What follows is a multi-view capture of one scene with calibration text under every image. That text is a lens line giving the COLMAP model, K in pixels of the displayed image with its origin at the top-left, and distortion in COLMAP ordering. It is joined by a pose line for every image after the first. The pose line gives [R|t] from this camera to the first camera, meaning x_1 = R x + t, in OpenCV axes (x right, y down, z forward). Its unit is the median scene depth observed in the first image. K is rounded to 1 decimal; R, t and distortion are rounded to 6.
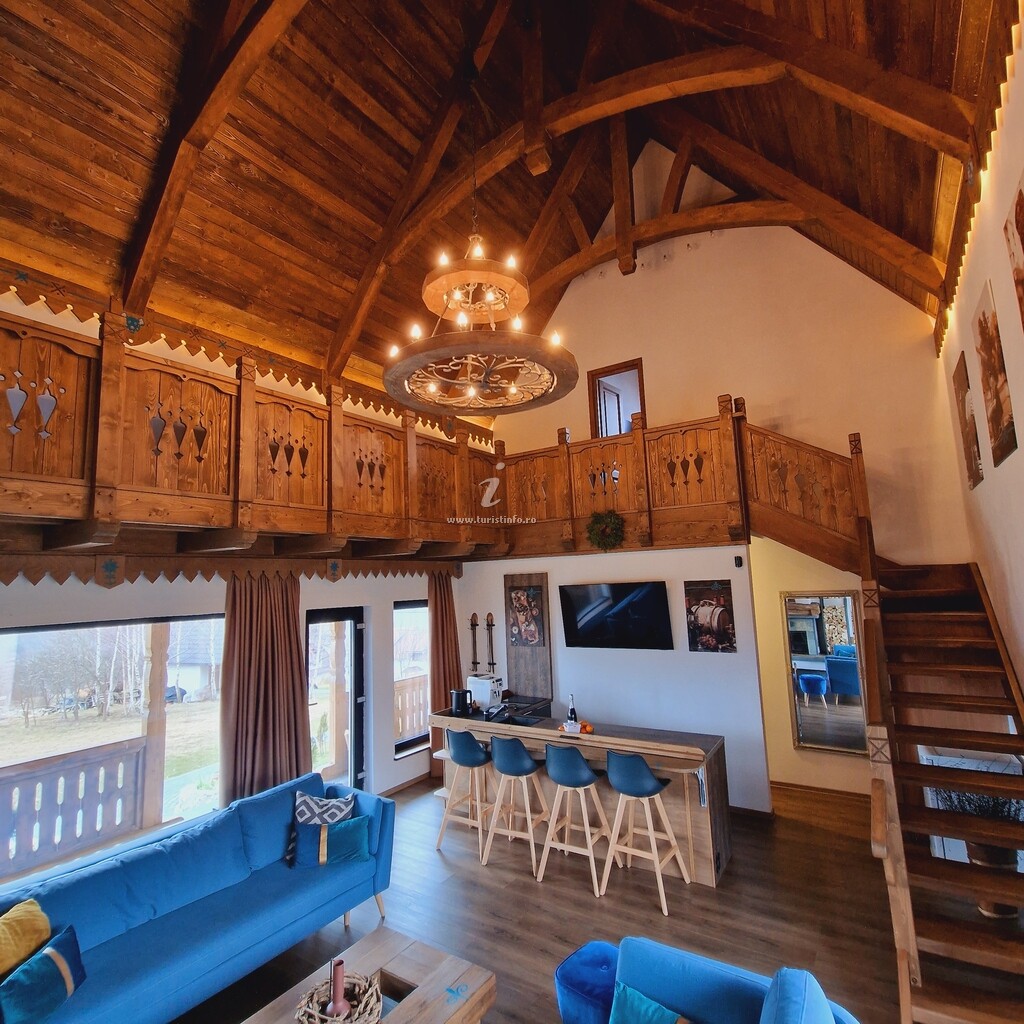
lens RADIAL K [[567.5, 0, 510.1], [0, 567.5, 515.0], [0, 0, 1]] dist [-0.003135, 0.001416]
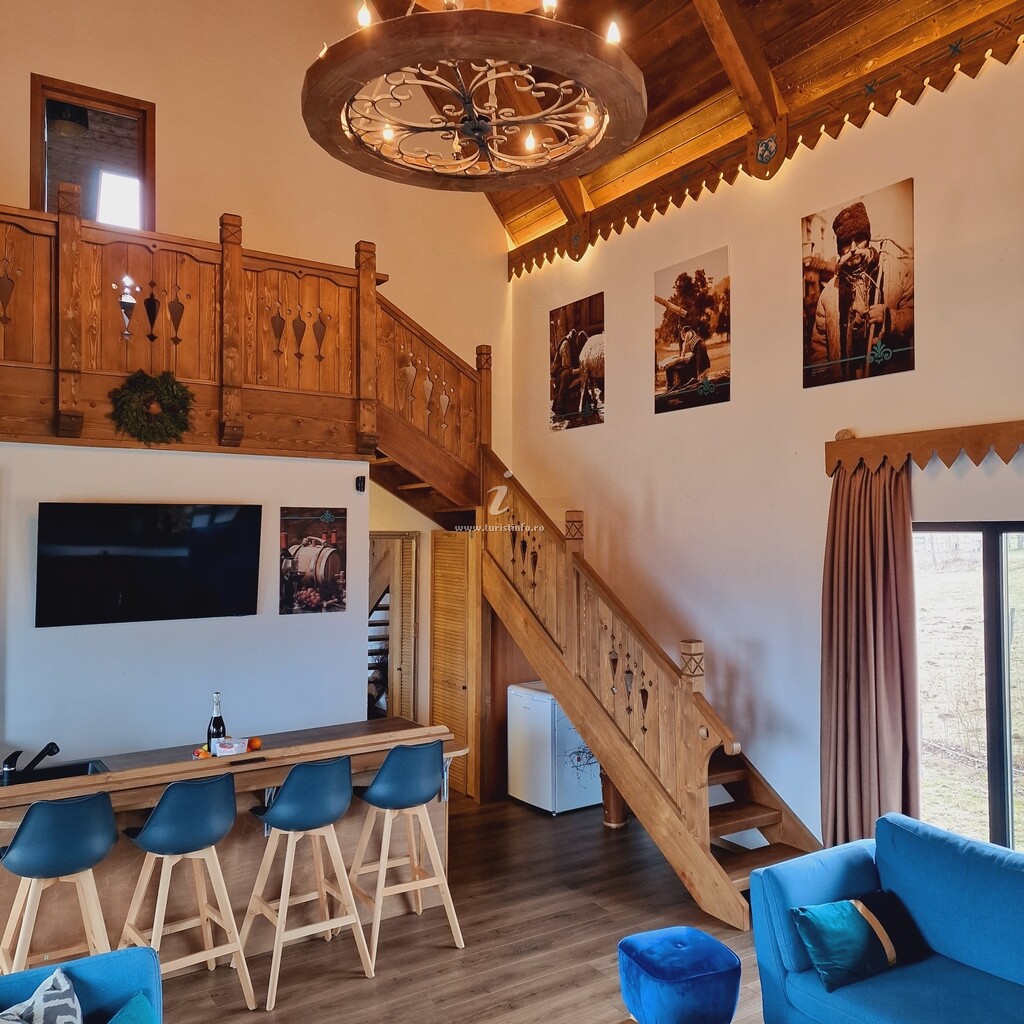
lens RADIAL K [[912.7, 0, 509.4], [0, 912.7, 515.0], [0, 0, 1]] dist [0.072483, -0.061228]
pose [[0.379619, 0.059600, 0.923221, -0.568601], [-0.124472, 0.992140, -0.012867, 0.109956], [-0.916731, -0.110031, 0.384053, 0.376442]]
